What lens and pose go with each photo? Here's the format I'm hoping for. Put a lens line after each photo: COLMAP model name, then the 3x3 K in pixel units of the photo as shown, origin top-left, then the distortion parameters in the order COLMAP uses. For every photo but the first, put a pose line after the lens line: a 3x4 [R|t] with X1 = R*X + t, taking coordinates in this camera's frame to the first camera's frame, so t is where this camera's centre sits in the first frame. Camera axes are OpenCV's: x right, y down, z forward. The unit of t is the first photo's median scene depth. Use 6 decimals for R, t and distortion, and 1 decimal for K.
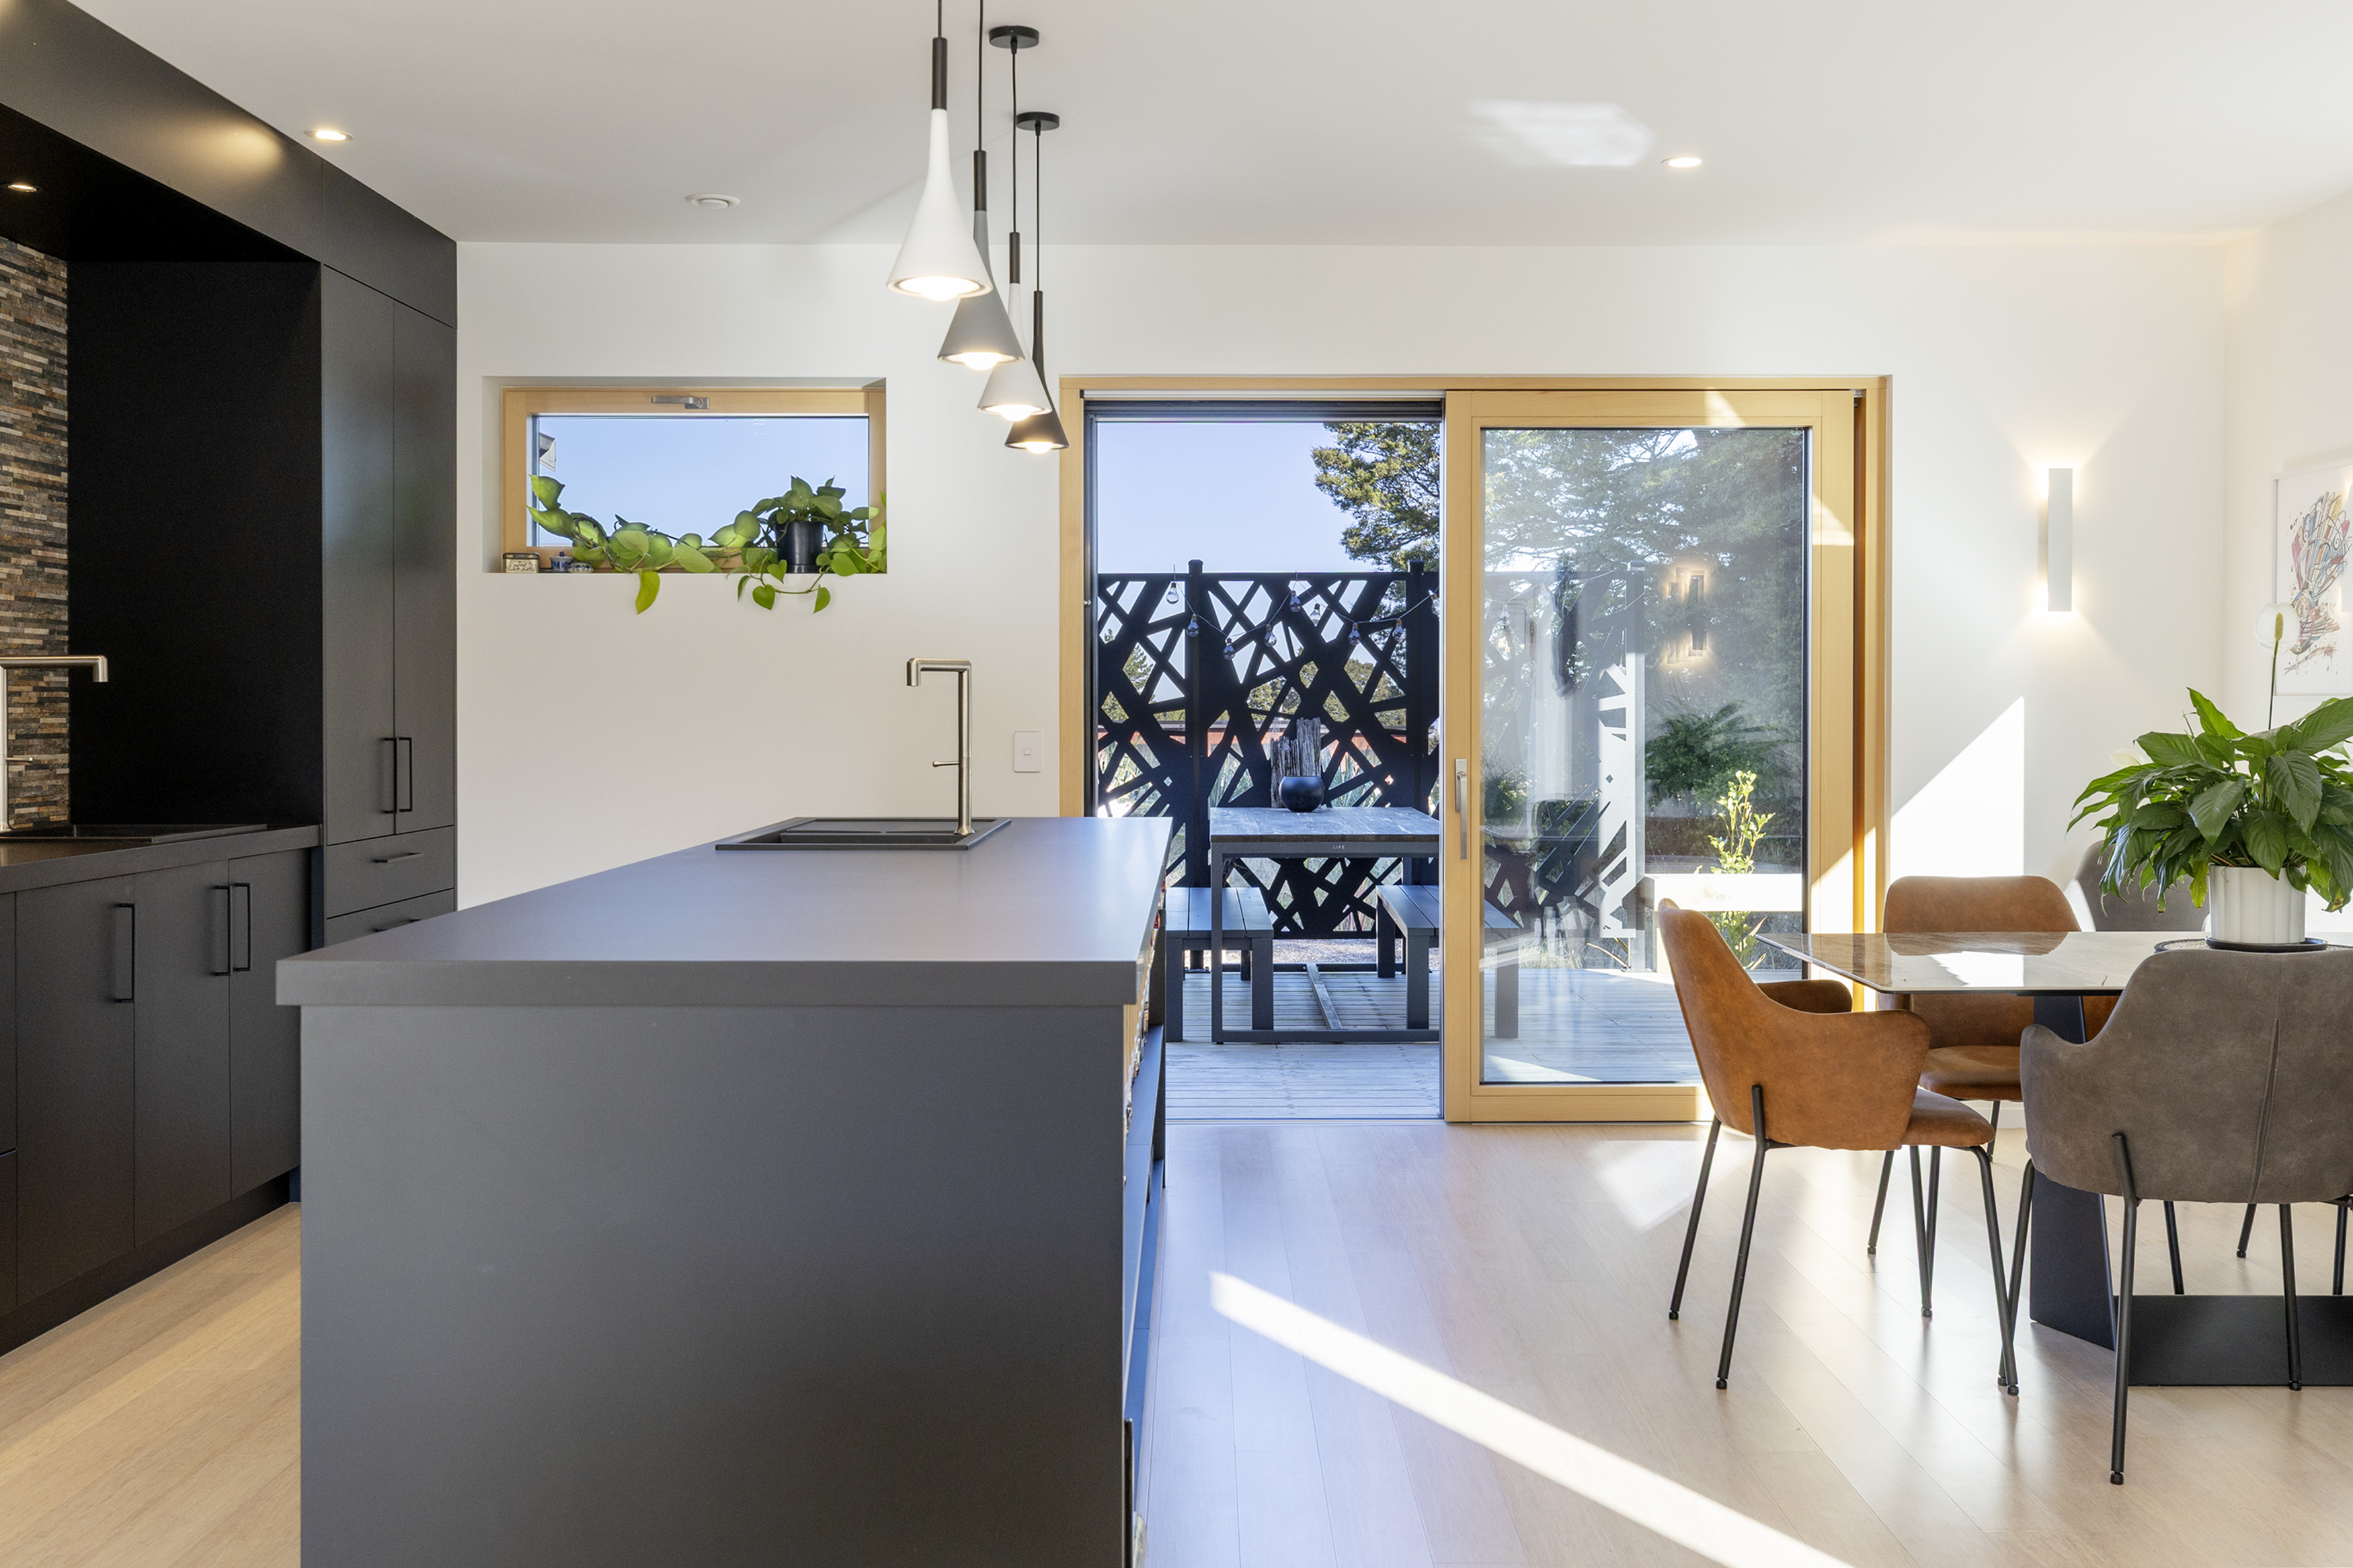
lens RADIAL K [[2244.8, 0, 1241.1], [0, 2244.8, 728.9], [0, 0, 1]] dist [0.001890, 0.000000]
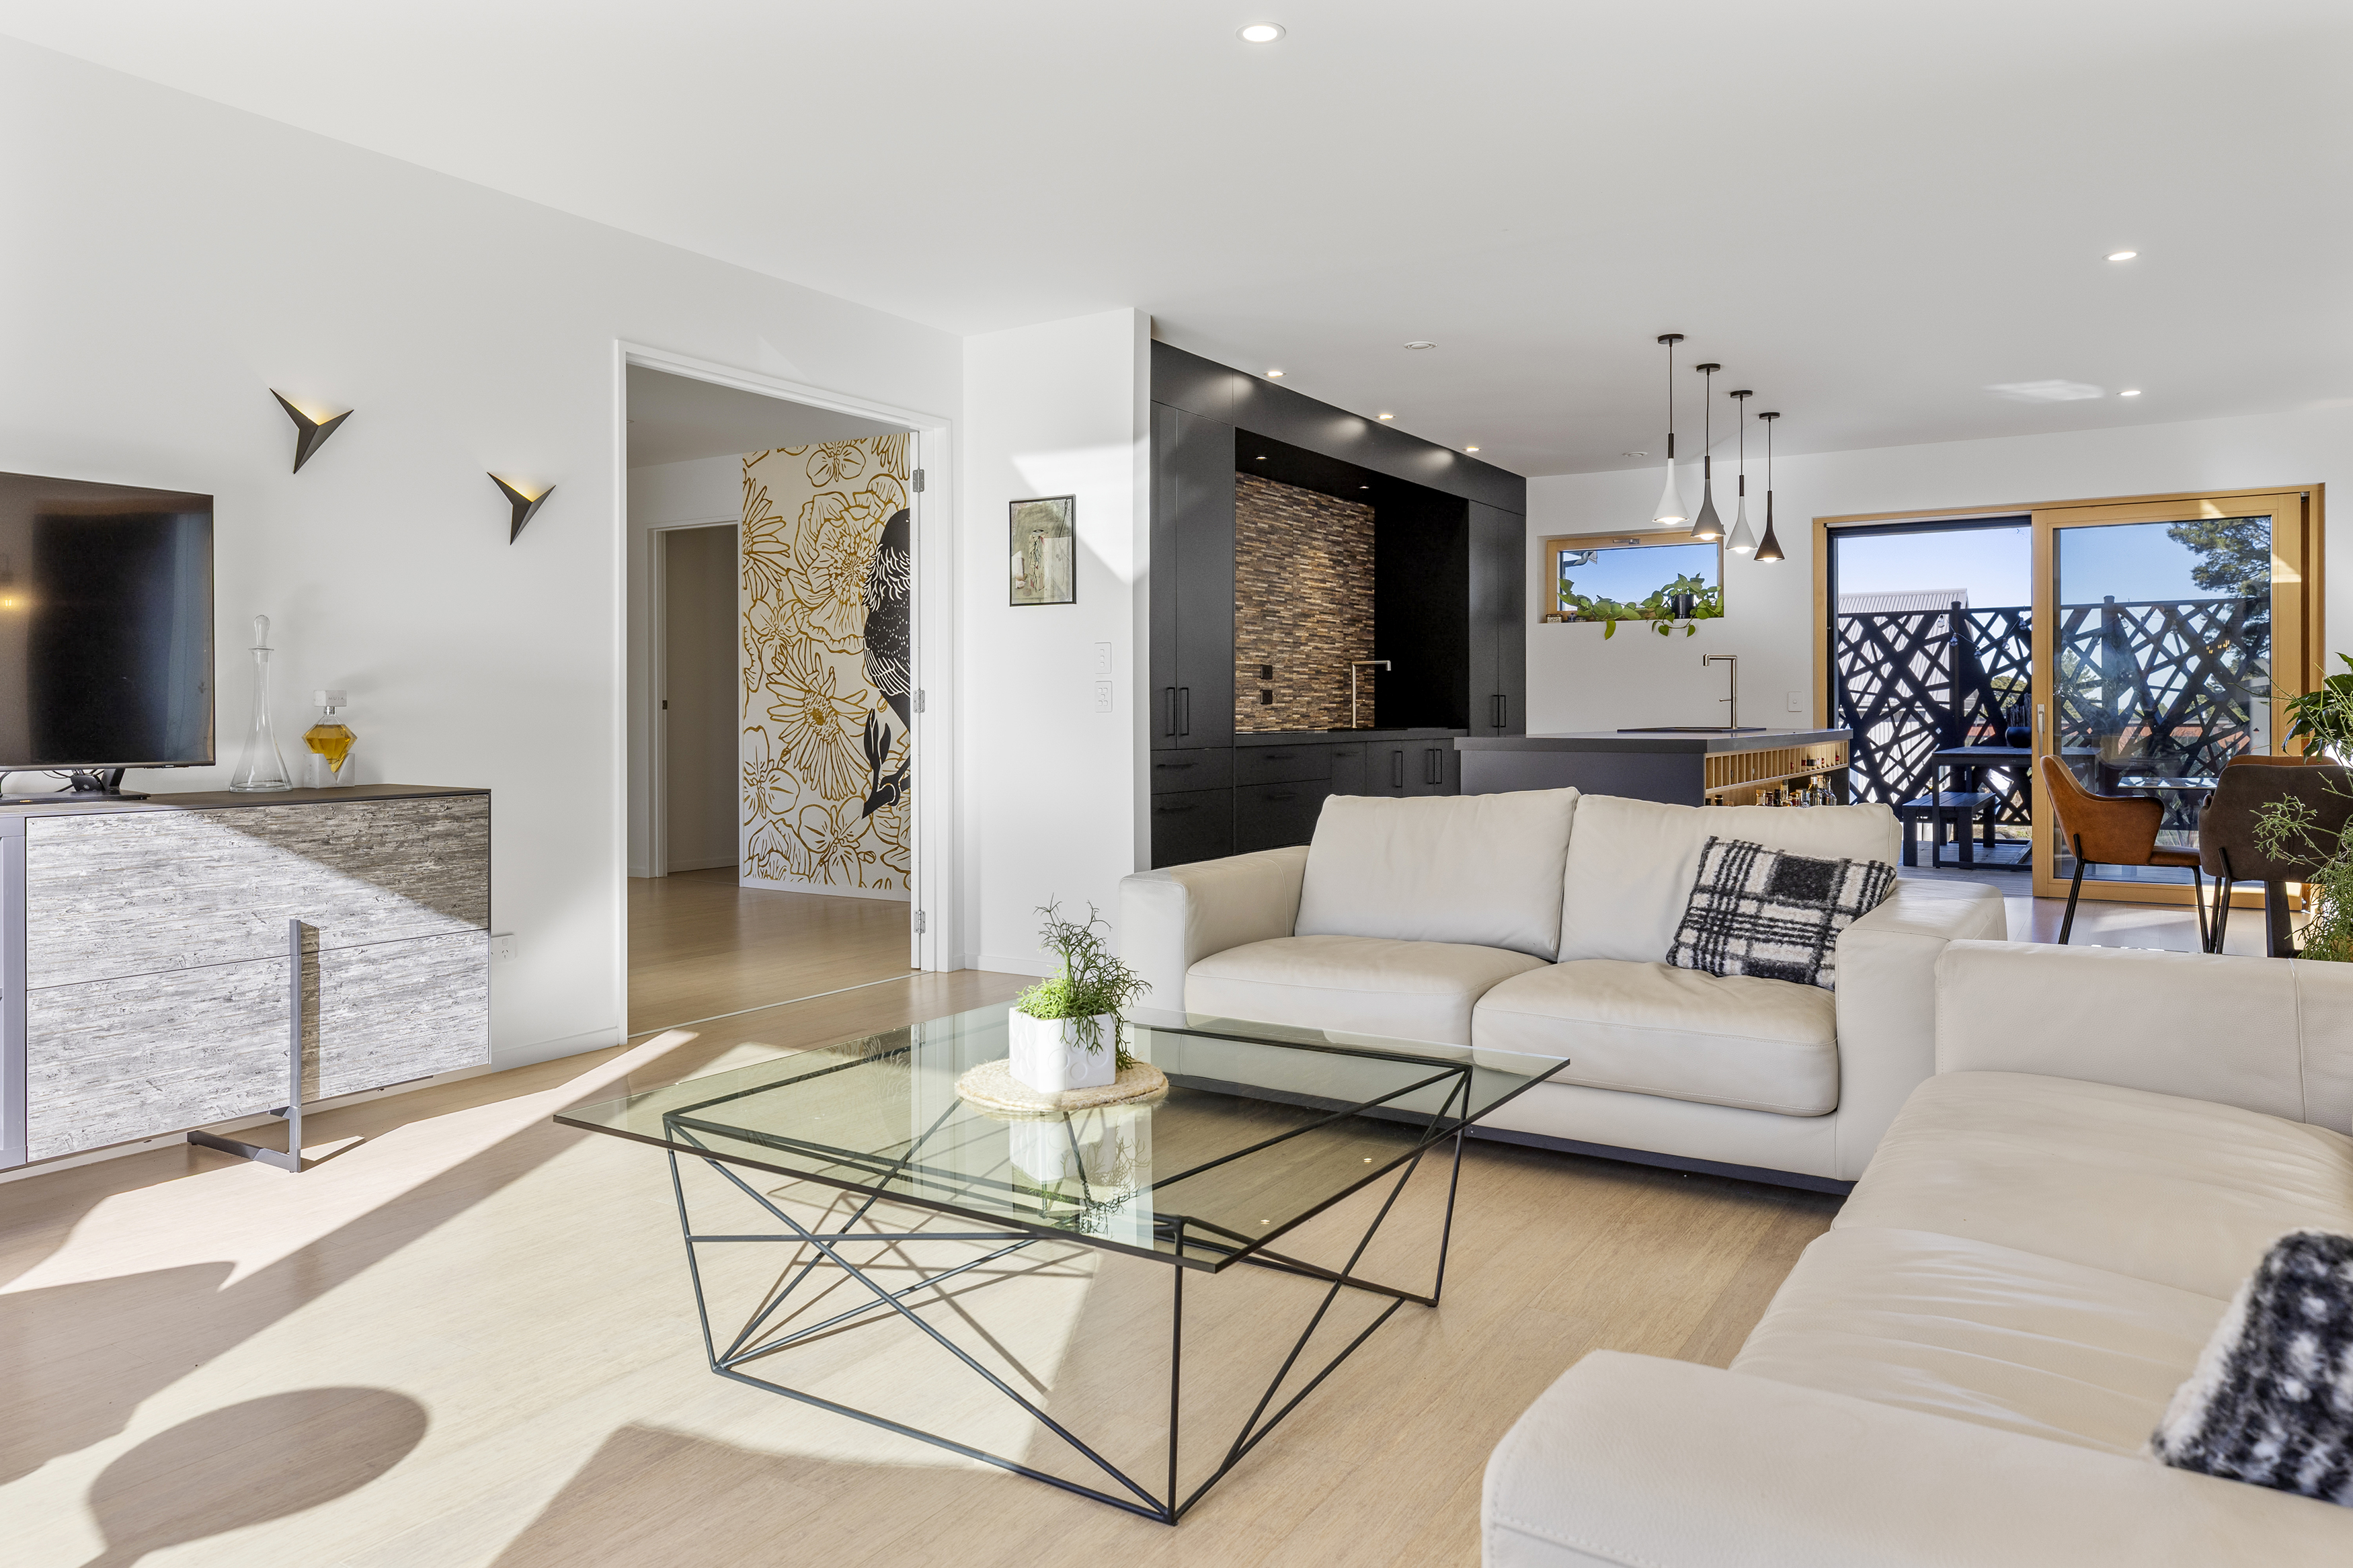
lens RADIAL K [[1562.0, 0, 1121.7], [0, 1562.0, 697.7], [0, 0, 1]] dist [0.002536, 0.004388]
pose [[0.820123, -0.006190, -0.572154, 0.215328], [-0.005180, 0.999820, -0.018242, 0.035438], [0.572165, 0.017924, 0.819943, -0.518659]]
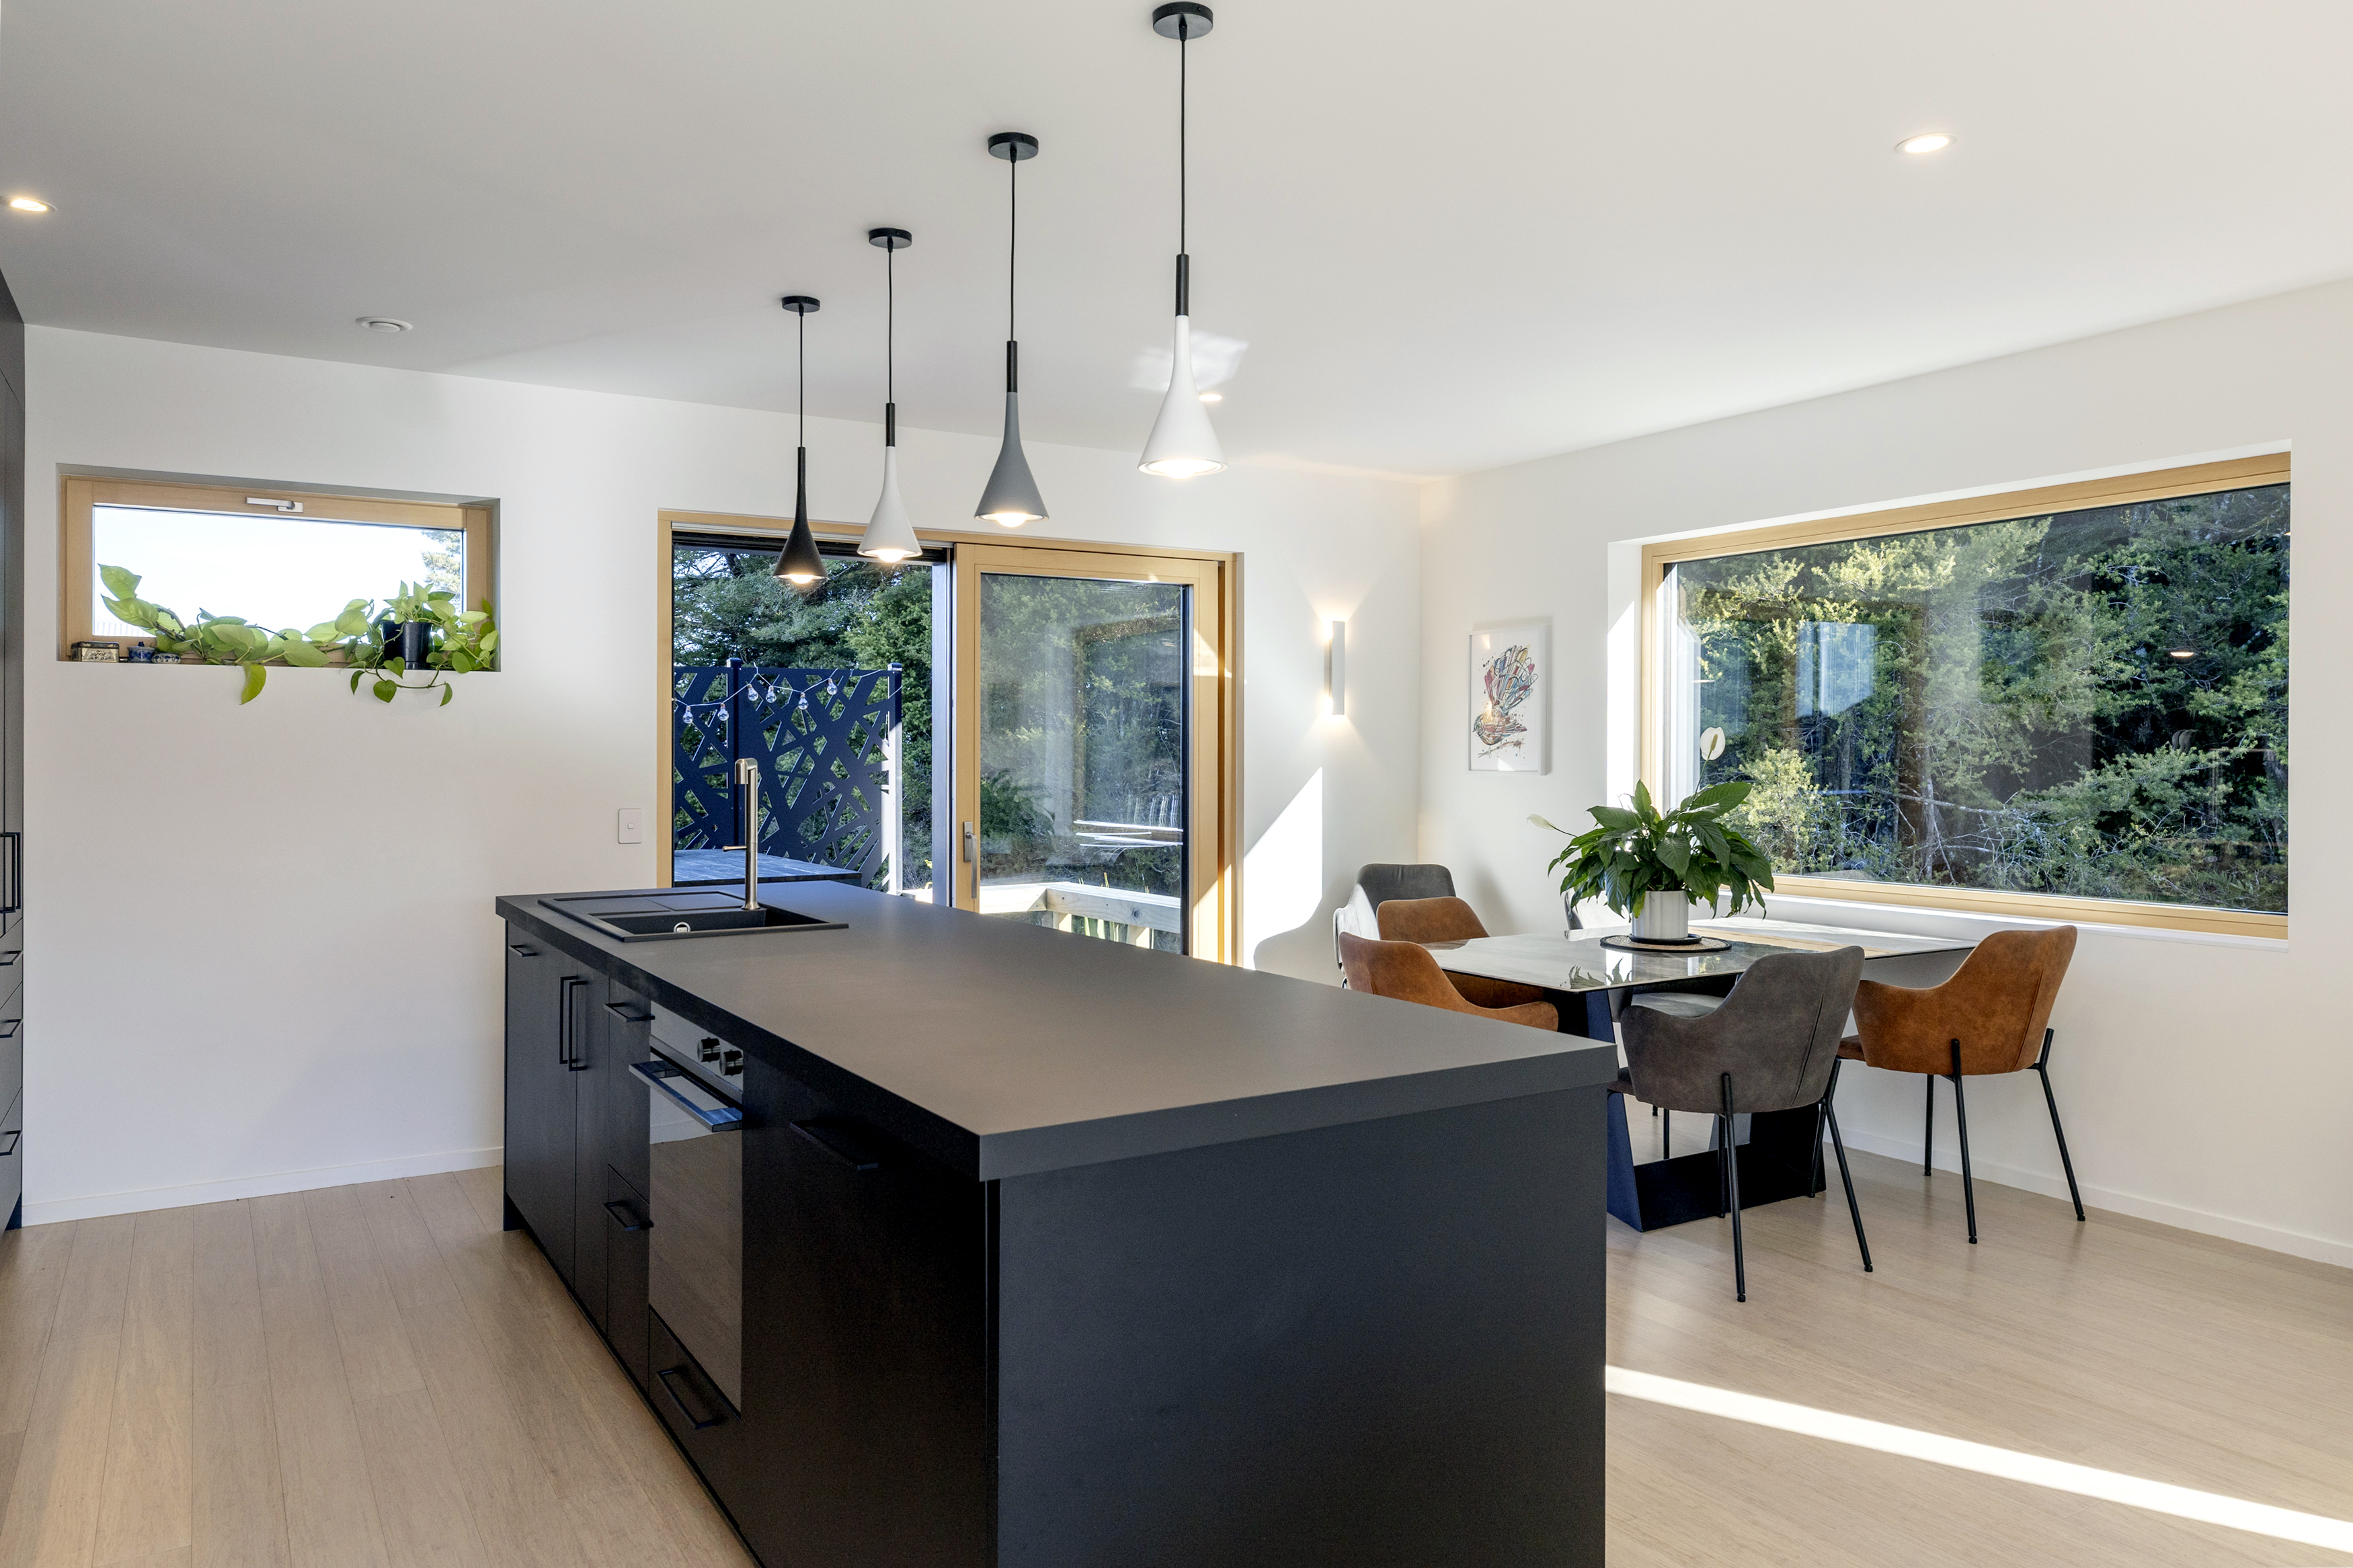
lens RADIAL K [[1562.0, 0, 1166.0], [0, 1562.0, 744.1], [0, 0, 1]] dist [0.002536, 0.004388]
pose [[0.851546, -0.001474, 0.524278, -0.282706], [0.007614, 0.999925, -0.009556, -0.022810], [-0.524225, 0.012129, 0.851493, 0.156348]]
